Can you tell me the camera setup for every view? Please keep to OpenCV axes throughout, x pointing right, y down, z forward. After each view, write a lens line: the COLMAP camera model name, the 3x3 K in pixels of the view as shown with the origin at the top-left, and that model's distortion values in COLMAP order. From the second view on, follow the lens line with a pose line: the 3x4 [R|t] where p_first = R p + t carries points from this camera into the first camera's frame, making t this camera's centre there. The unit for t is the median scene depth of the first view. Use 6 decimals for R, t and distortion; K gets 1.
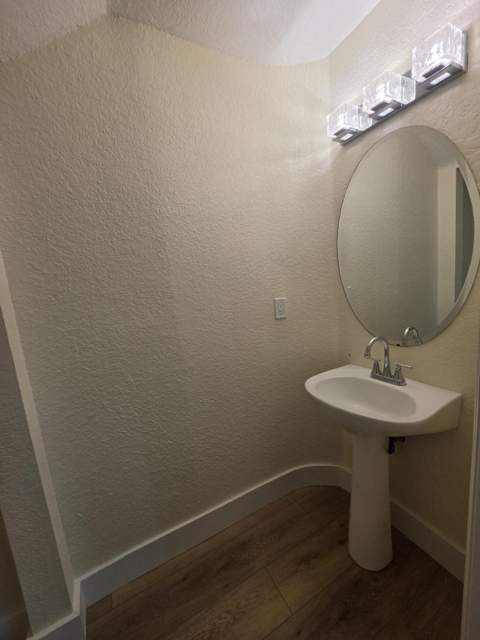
lens RADIAL K [[260.2, 0, 240.0], [0, 260.2, 320.0], [0, 0, 1]] dist [-0.001283, -0.000214]
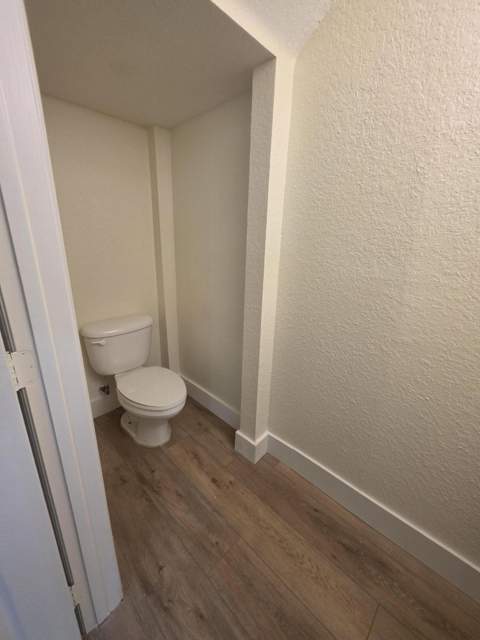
lens RADIAL K [[260.2, 0, 240.0], [0, 260.2, 320.0], [0, 0, 1]] dist [-0.001283, -0.000214]
pose [[0.300282, 0.378555, -0.875515, 0.352242], [-0.206008, 0.921950, 0.327976, -0.040631], [0.931338, 0.081878, 0.354831, 0.248126]]
